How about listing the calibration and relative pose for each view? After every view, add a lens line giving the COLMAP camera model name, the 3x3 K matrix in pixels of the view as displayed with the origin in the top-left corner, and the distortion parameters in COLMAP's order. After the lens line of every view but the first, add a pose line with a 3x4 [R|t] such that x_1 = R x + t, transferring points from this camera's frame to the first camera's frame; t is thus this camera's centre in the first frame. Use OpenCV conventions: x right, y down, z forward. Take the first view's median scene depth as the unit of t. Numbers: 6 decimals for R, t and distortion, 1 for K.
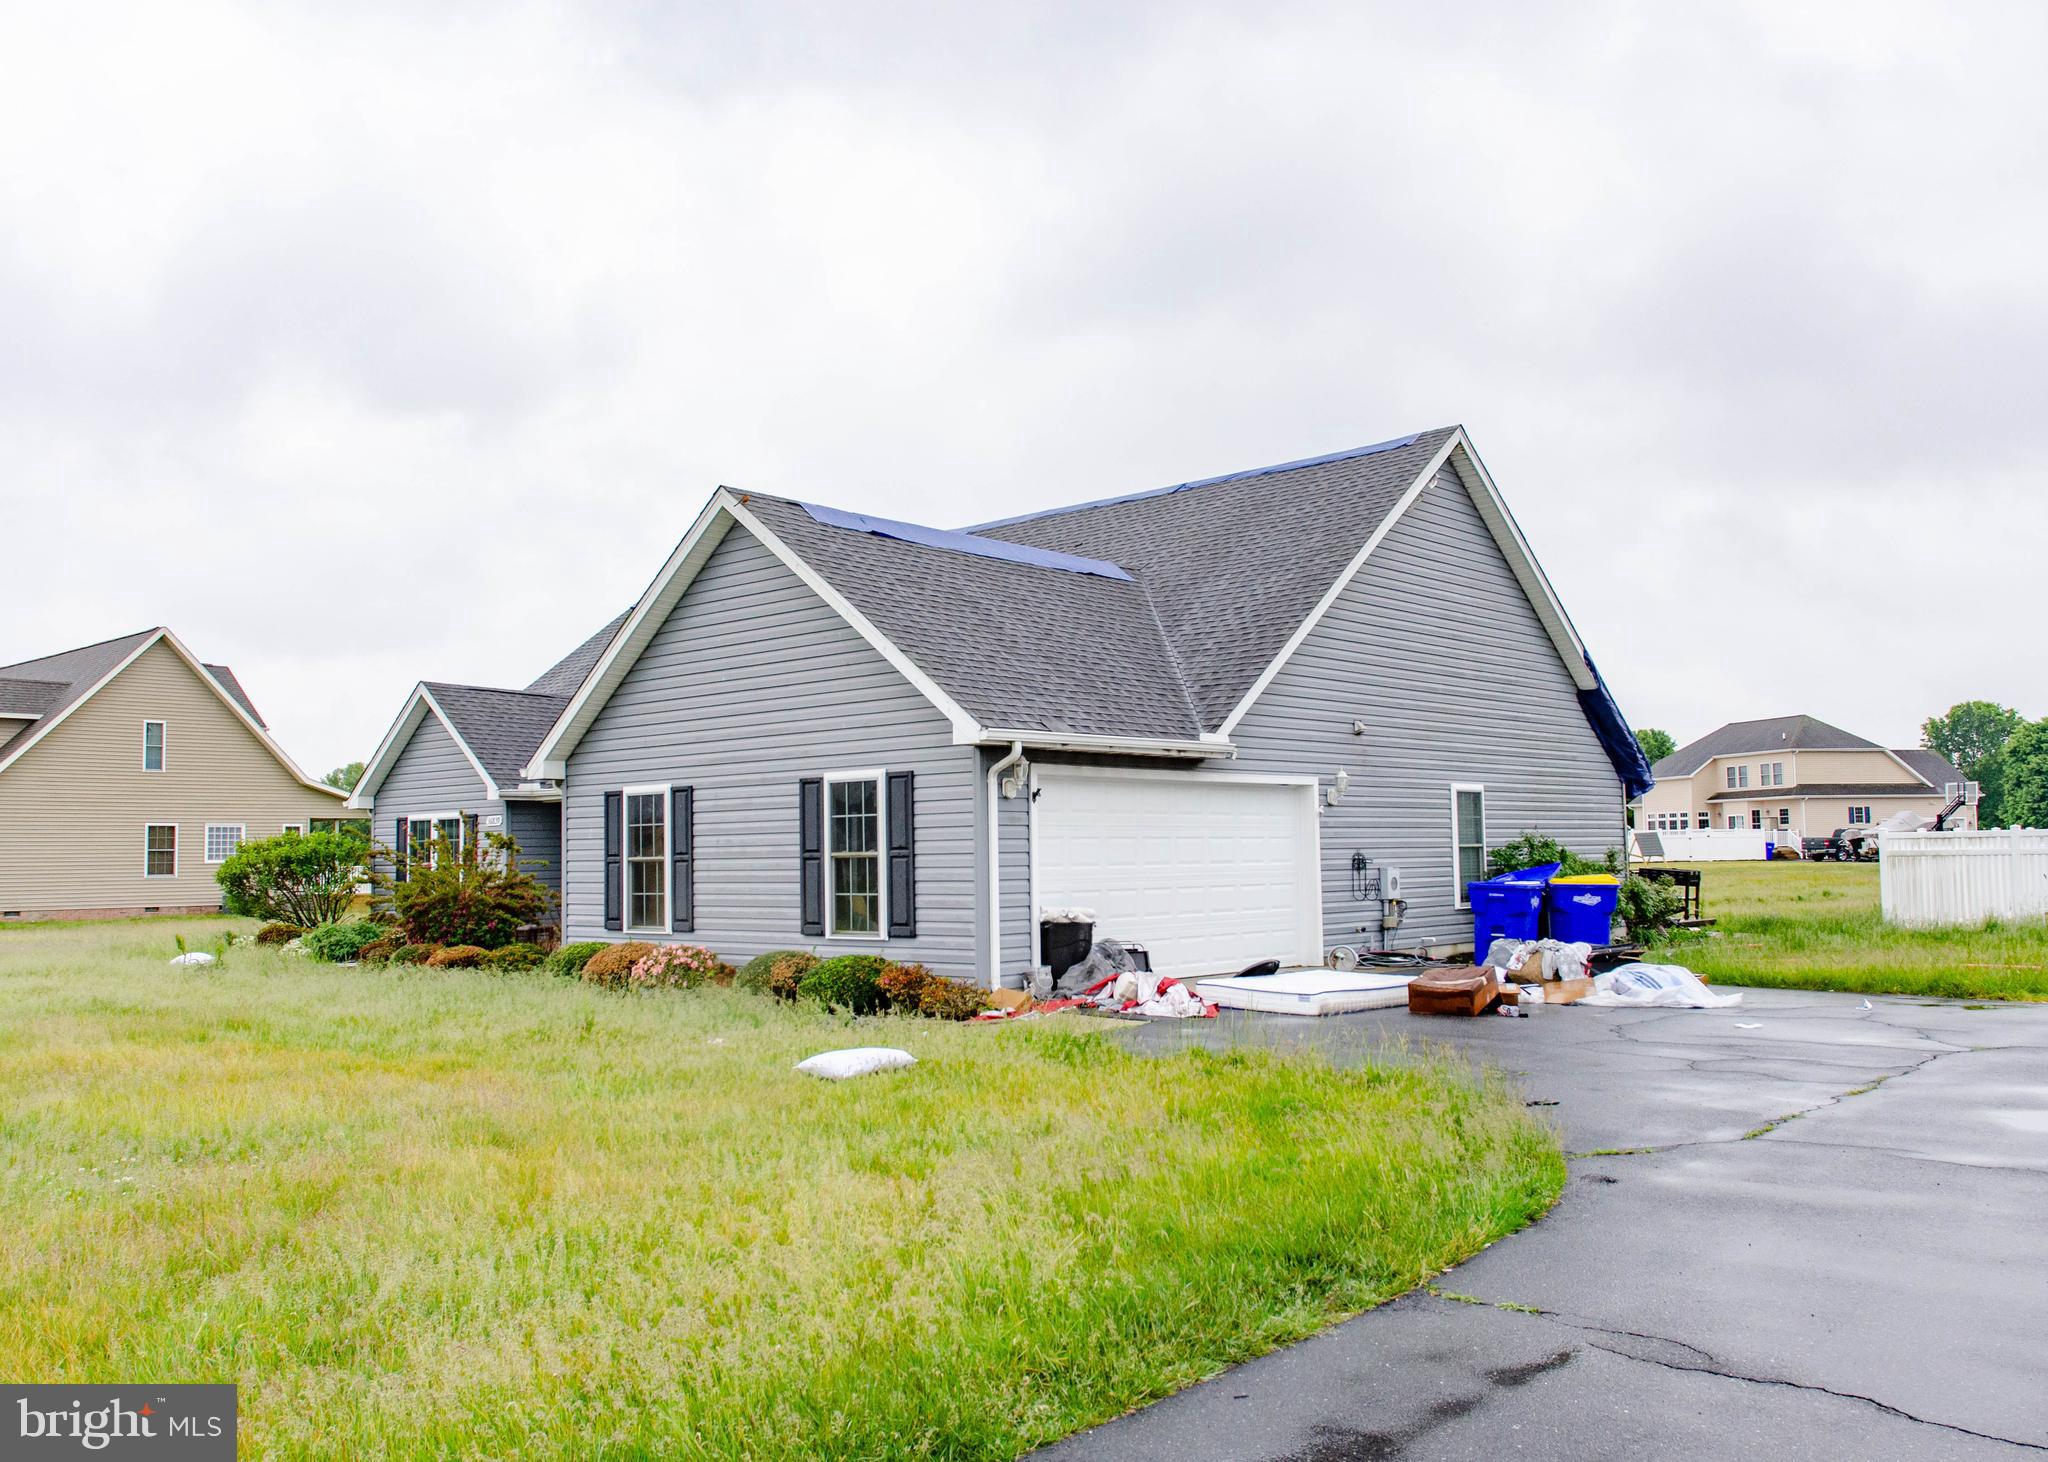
lens RADIAL K [[1693.2, 0, 1024.0], [0, 1693.2, 731.0], [0, 0, 1]] dist [-0.003273, 0.006849]
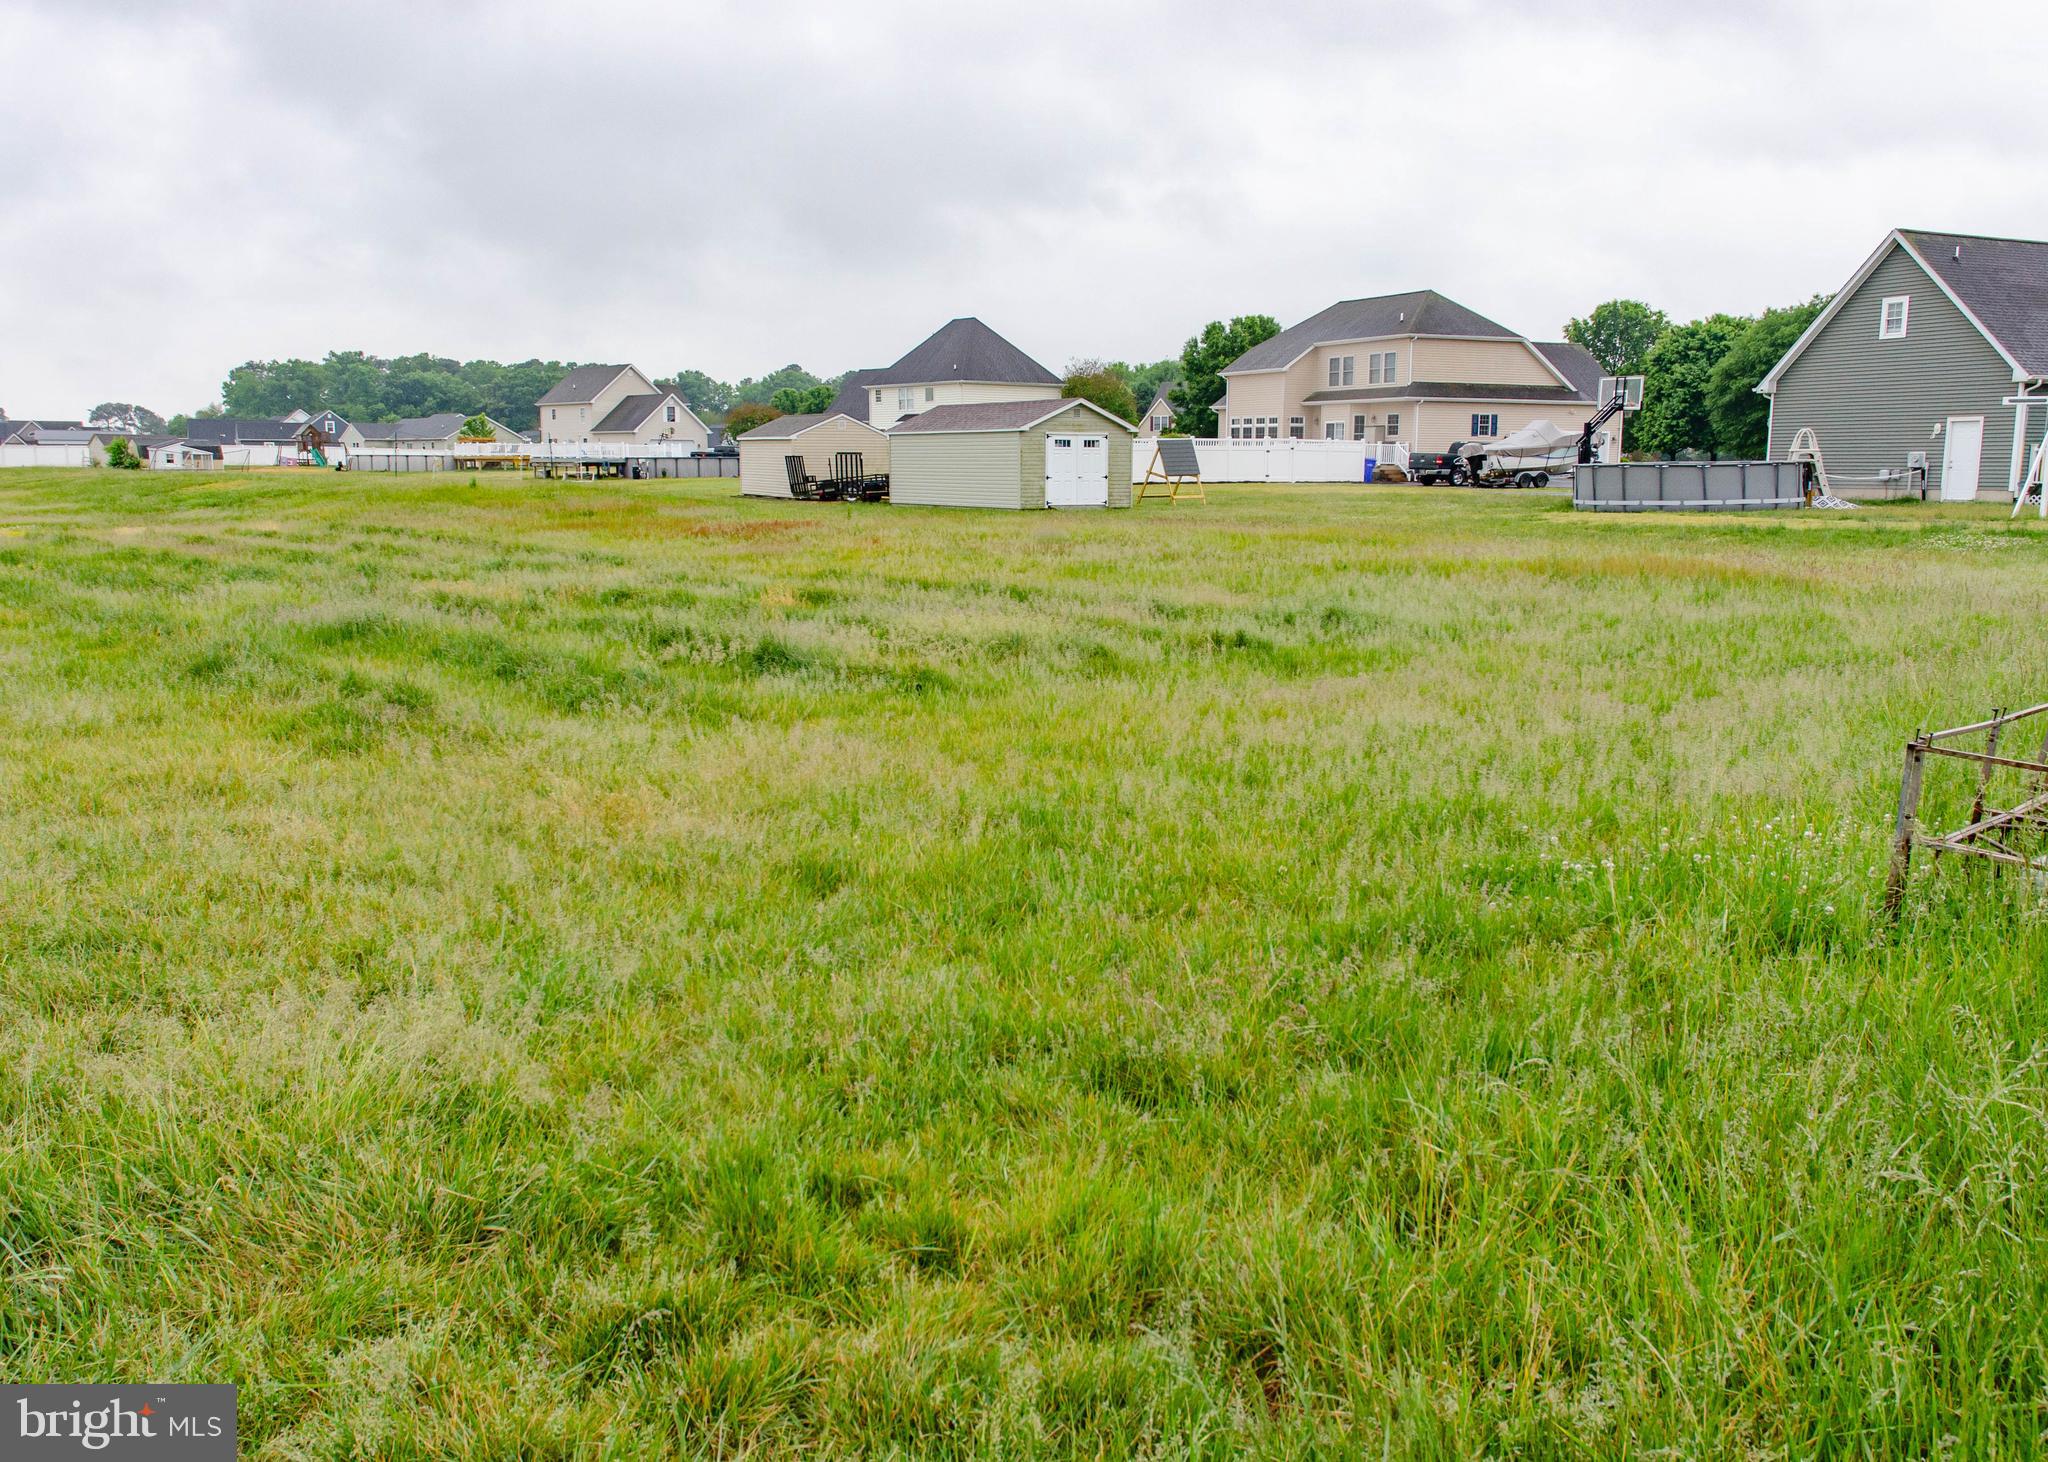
lens RADIAL K [[1632.9, 0, 1047.1], [0, 1632.9, 734.0], [0, 0, 1]] dist [-0.002887, 0.014794]
pose [[0.980547, -0.012685, 0.195873, 0.148192], [-0.034049, 0.971789, 0.233382, 0.019268], [-0.193308, -0.235511, 0.952453, 0.292008]]
